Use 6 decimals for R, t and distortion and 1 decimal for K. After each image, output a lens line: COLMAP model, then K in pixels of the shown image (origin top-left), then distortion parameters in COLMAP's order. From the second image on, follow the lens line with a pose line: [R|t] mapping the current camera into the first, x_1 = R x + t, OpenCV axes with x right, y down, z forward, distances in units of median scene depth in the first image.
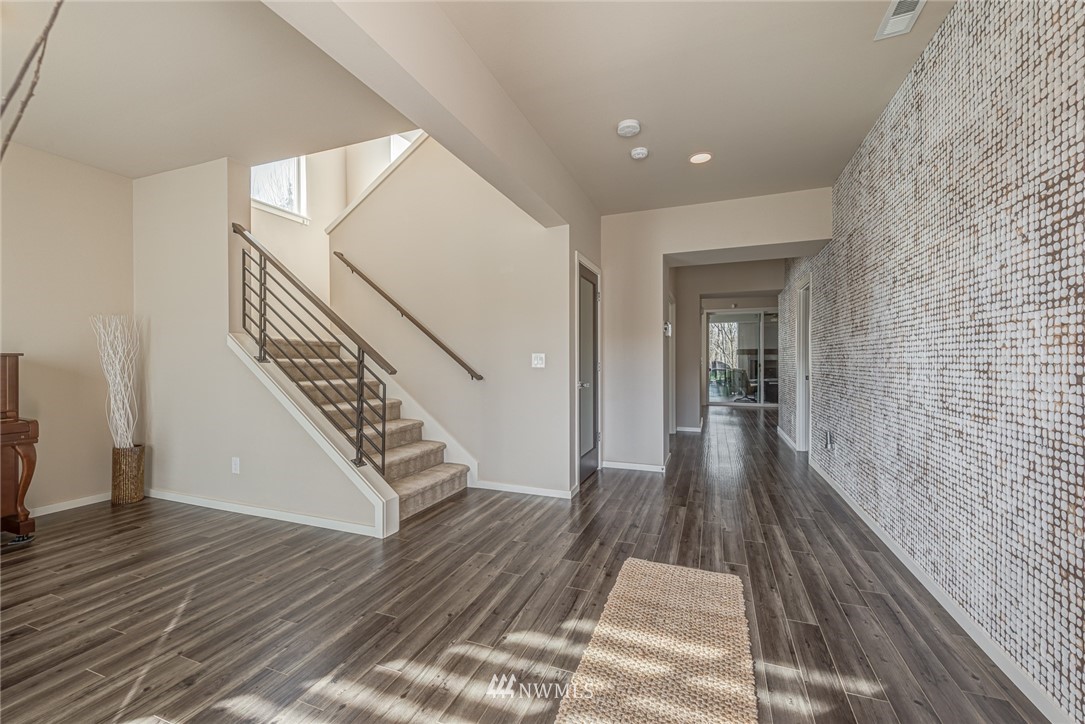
lens RADIAL K [[438.8, 0, 542.9], [0, 438.8, 360.7], [0, 0, 1]] dist [0.007318, -0.003640]
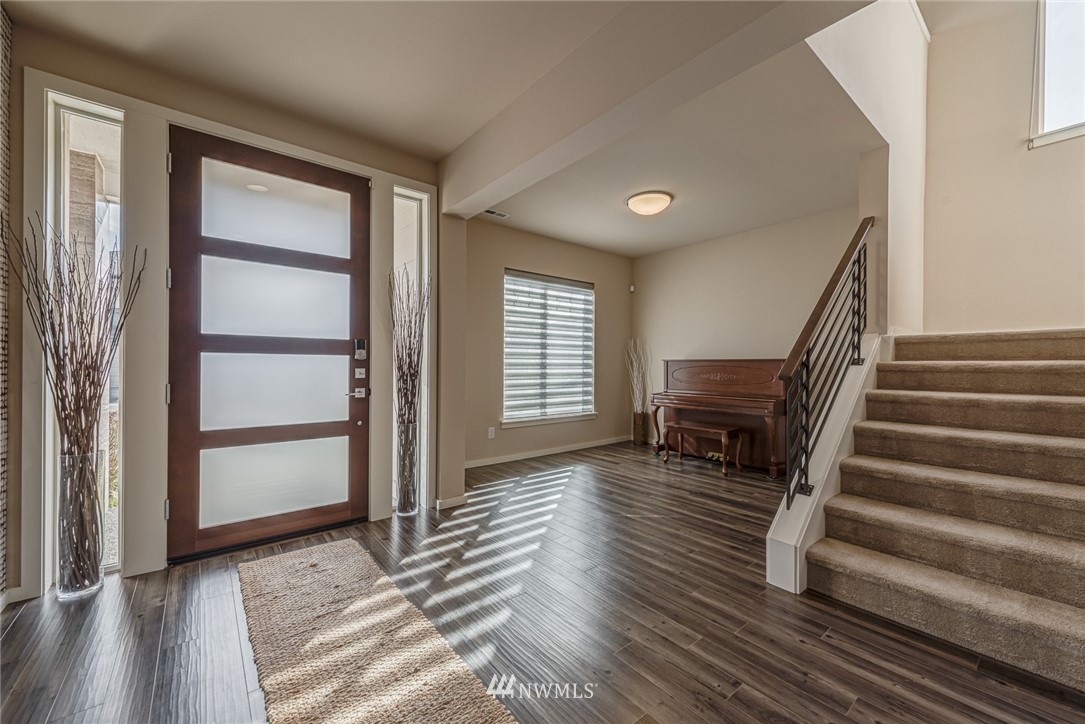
lens RADIAL K [[425.3, 0, 540.0], [0, 425.3, 364.3], [0, 0, 1]] dist [0.003923, -0.000037]
pose [[-0.501957, -0.001370, -0.864891, 0.600936], [-0.007775, 0.999965, 0.002929, 0.012240], [0.864858, 0.008195, -0.501950, 1.204843]]
